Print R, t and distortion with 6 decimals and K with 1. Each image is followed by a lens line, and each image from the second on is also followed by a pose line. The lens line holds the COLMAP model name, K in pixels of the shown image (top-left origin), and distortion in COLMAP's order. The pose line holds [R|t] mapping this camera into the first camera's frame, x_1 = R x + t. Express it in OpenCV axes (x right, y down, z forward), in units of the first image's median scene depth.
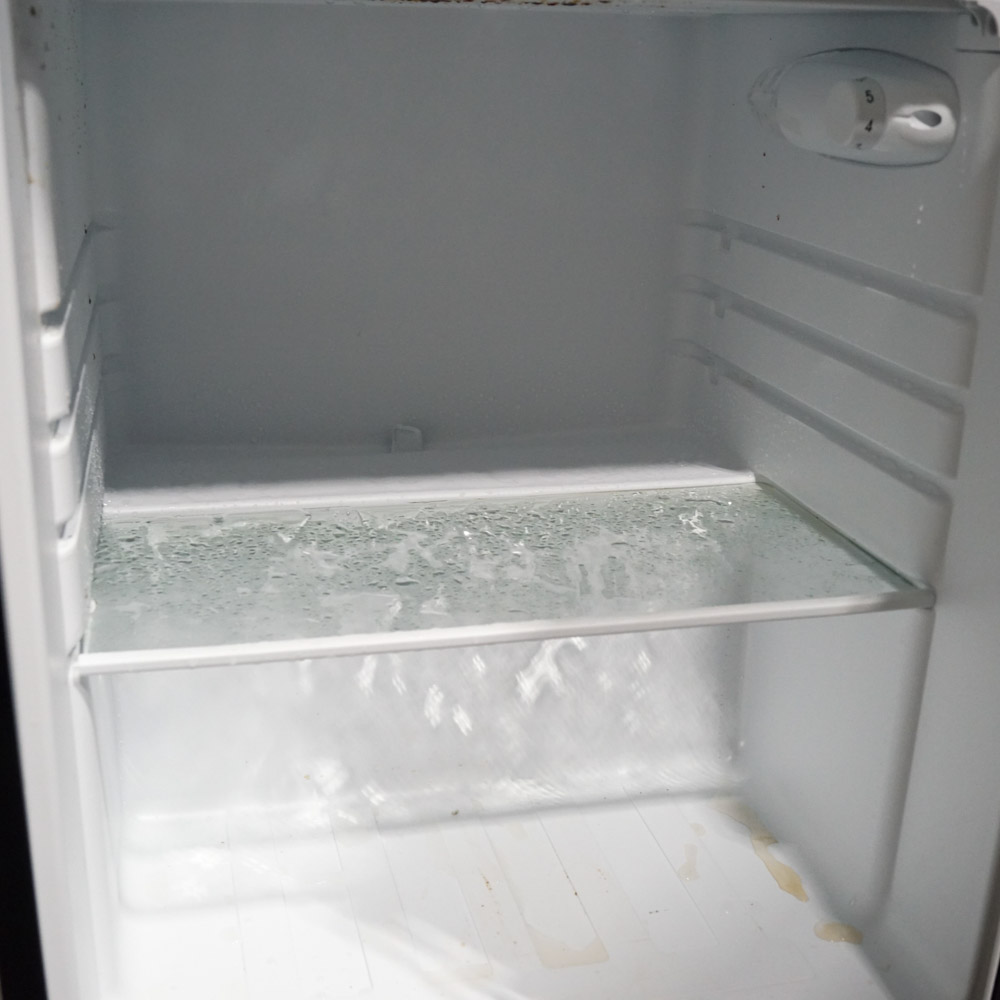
lens RADIAL K [[1446.3, 0, 500.0], [0, 1446.3, 500.0], [0, 0, 1]] dist [-0.005354, -0.136784]
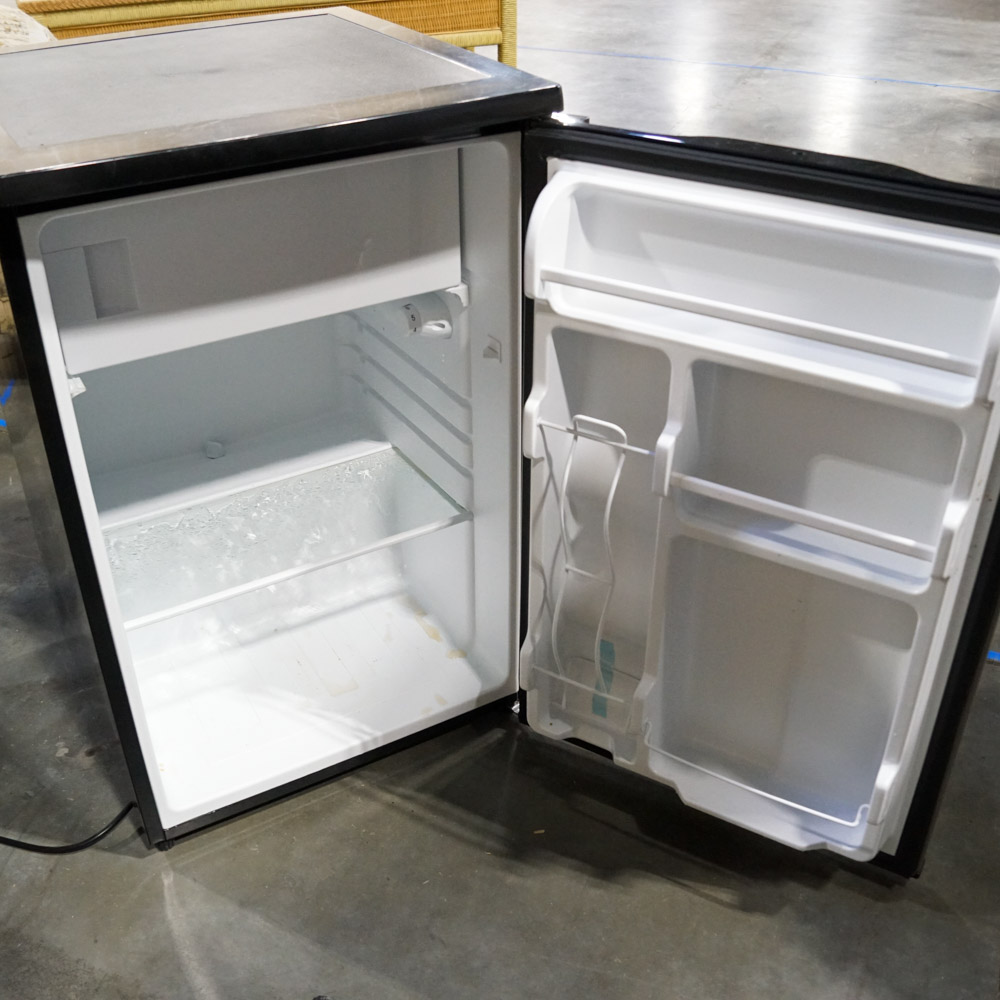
lens RADIAL K [[1170.0, 0, 500.0], [0, 1170.0, 500.0], [0, 0, 1]] dist [-0.064171, -0.000290]
pose [[0.961877, -0.177992, 0.207635, -0.037704], [0.127088, 0.963178, 0.236931, -0.345066], [-0.242161, -0.201511, 0.949079, -0.688136]]
